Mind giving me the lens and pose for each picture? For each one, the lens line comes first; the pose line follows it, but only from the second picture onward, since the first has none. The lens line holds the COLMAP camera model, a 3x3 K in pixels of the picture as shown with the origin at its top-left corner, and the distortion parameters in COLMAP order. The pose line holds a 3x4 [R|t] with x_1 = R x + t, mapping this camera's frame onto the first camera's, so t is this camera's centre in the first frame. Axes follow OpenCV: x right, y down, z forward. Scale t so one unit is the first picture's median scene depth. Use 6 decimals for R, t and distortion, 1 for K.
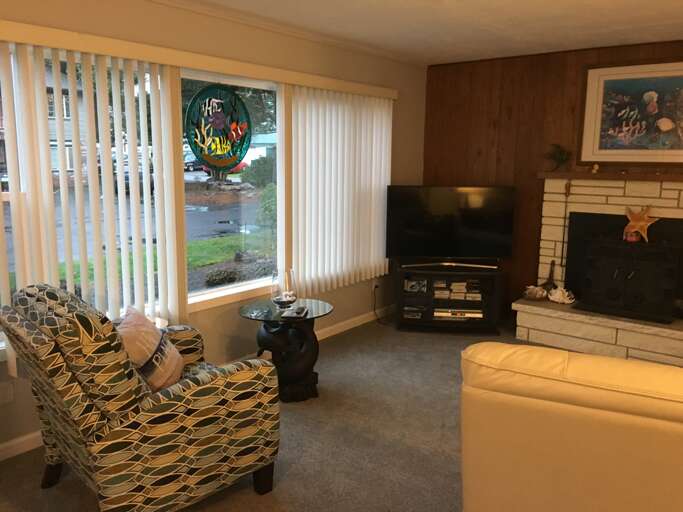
lens RADIAL K [[579.2, 0, 341.0], [0, 579.2, 254.7], [0, 0, 1]] dist [0.011933, -0.001609]
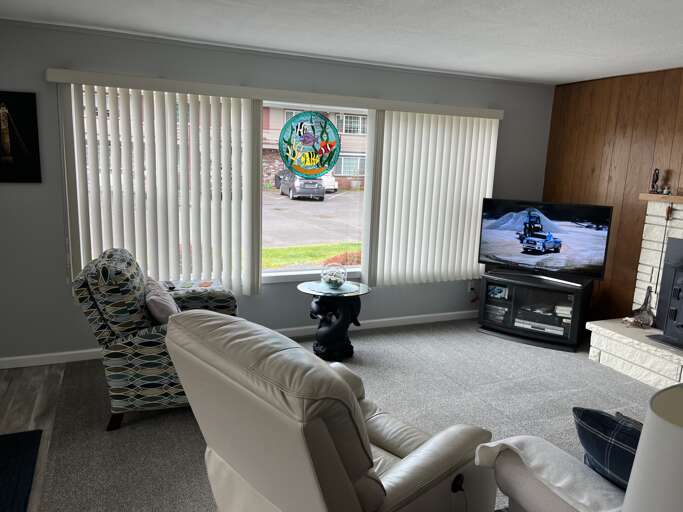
lens RADIAL K [[518.0, 0, 341.2], [0, 518.0, 257.1], [0, 0, 1]] dist [0.012011, -0.013978]
pose [[0.890954, 0.109746, -0.440632, 0.385326], [-0.104228, 0.993873, 0.036791, -0.022496], [0.441969, 0.013147, 0.896934, 0.008916]]
